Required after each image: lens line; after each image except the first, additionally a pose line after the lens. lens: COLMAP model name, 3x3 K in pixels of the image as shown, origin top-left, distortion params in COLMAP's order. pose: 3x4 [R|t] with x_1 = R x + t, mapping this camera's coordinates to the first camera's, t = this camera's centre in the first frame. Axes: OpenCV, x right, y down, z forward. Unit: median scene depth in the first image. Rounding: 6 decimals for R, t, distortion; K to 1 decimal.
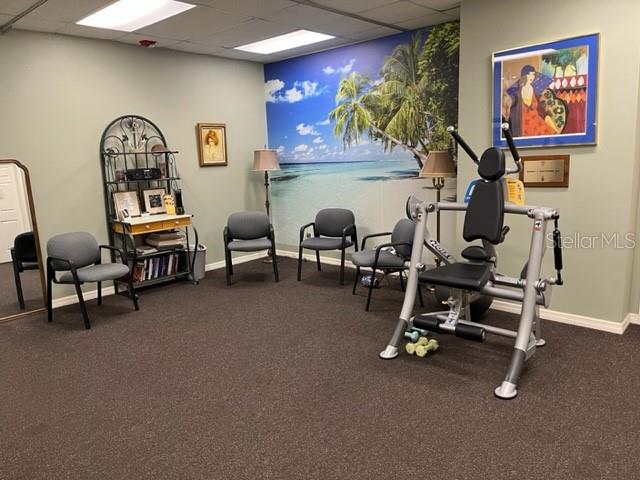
lens RADIAL K [[482.2, 0, 322.3], [0, 482.2, 244.5], [0, 0, 1]] dist [0.001230, -0.032964]
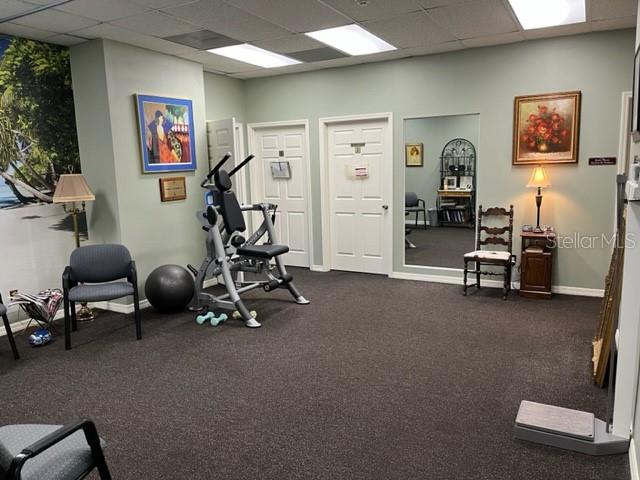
lens RADIAL K [[482.2, 0, 322.6], [0, 482.2, 238.3], [0, 0, 1]] dist [0.001230, -0.032964]
pose [[-0.239553, -0.094733, 0.966251, -0.797724], [0.214969, 0.965351, 0.147940, -0.102787], [-0.946786, 0.243153, -0.210888, 0.741695]]
